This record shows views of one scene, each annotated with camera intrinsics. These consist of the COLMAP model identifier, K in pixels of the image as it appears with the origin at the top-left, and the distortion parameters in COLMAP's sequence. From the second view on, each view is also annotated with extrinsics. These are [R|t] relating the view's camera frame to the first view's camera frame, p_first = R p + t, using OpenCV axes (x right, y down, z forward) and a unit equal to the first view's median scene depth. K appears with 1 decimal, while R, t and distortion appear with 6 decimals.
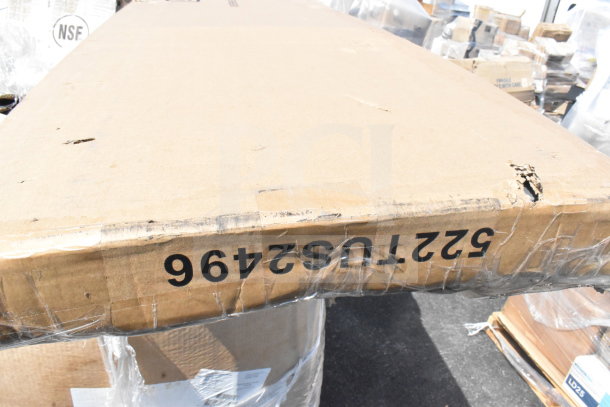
lens RADIAL K [[469.0, 0, 305.5], [0, 469.0, 204.8], [0, 0, 1]] dist [-0.089132, 0.005700]
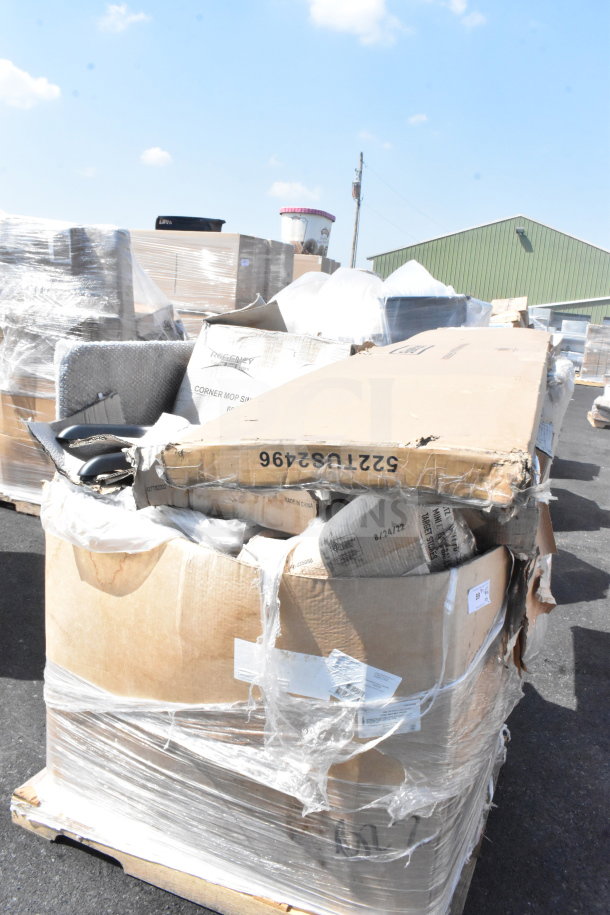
lens RADIAL K [[703.5, 0, 304.5], [0, 703.5, 456.6], [0, 0, 1]] dist [-0.089132, 0.005700]
pose [[0.862526, 0.056214, -0.502881, 1.682246], [-0.186846, 0.958959, -0.213277, 0.825643], [0.470253, 0.277918, 0.837630, -1.928351]]
